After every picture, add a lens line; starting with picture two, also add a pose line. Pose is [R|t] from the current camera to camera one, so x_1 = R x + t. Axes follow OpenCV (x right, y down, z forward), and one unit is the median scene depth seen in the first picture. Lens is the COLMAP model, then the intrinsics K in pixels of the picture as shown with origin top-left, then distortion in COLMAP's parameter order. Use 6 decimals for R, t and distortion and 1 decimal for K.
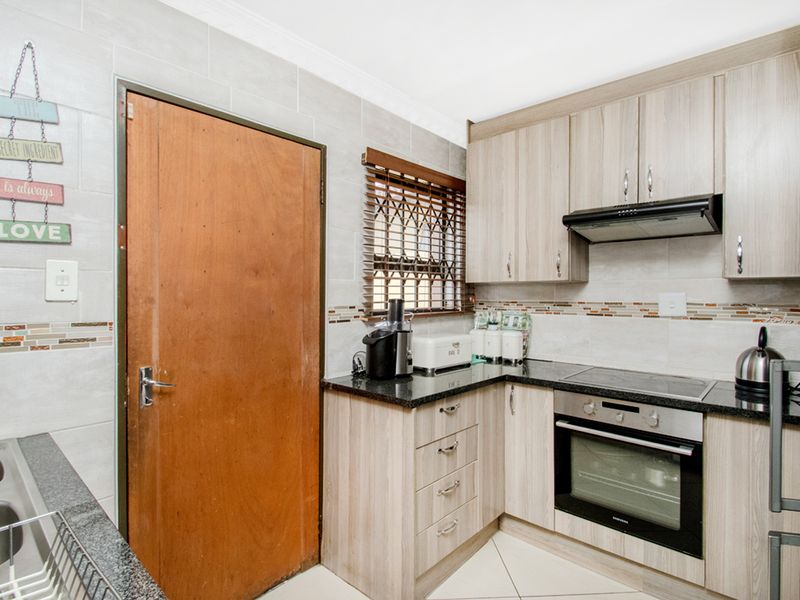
lens RADIAL K [[416.4, 0, 400.3], [0, 416.4, 305.6], [0, 0, 1]] dist [0.005950, -0.001145]
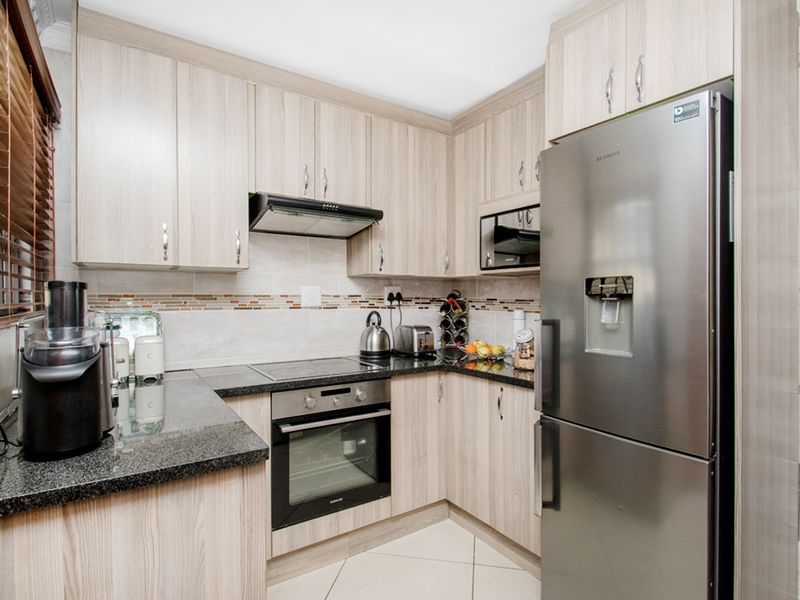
lens RADIAL K [[416.4, 0, 398.7], [0, 416.4, 302.2], [0, 0, 1]] dist [0.005950, -0.001145]
pose [[0.248594, -0.008756, 0.968568, -0.404422], [0.027123, 0.999630, 0.002075, 0.018694], [-0.968228, 0.025754, 0.248739, 0.529804]]
